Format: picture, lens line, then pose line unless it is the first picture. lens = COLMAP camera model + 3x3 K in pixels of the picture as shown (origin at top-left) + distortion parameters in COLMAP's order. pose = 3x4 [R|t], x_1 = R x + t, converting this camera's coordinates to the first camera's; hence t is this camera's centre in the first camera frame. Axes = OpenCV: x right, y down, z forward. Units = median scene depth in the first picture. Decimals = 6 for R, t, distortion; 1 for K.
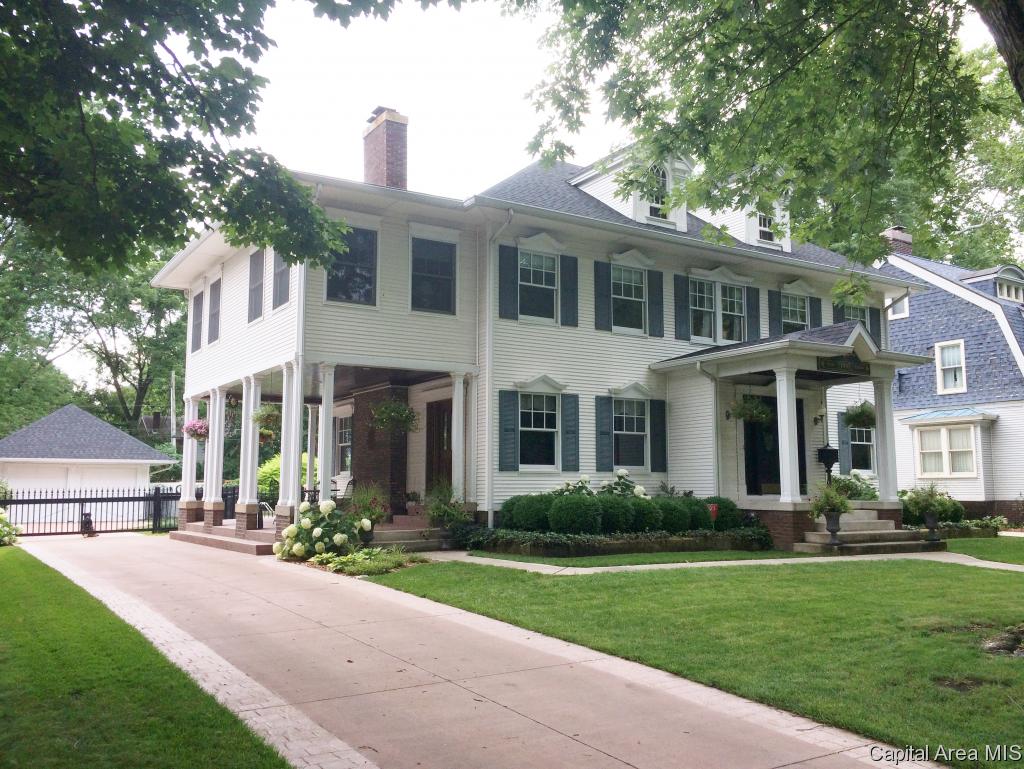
lens RADIAL K [[873.1, 0, 512.0], [0, 873.1, 384.5], [0, 0, 1]] dist [0.073122, -0.107434]
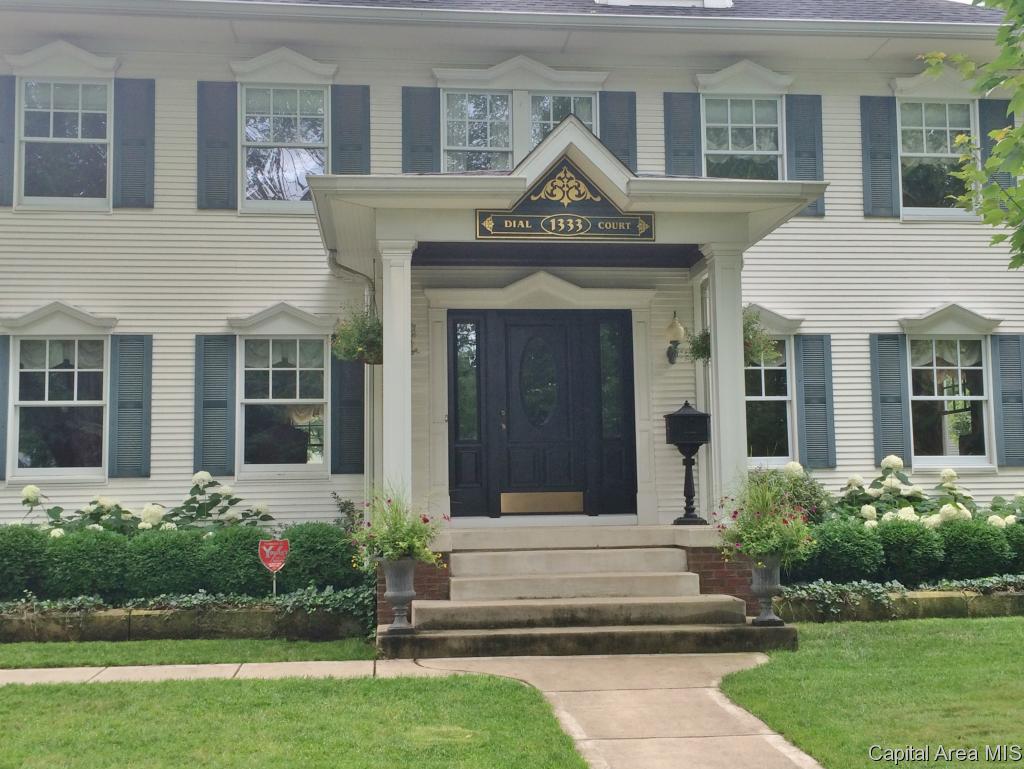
lens RADIAL K [[1280.6, 0, 512.0], [0, 1280.6, 328.6], [0, 0, 1]] dist [0.098354, -0.003245]
pose [[0.904244, -0.069192, -0.421374, 0.561994], [0.063847, 0.997600, -0.026799, 0.040146], [0.422217, -0.002670, 0.906491, 0.348760]]
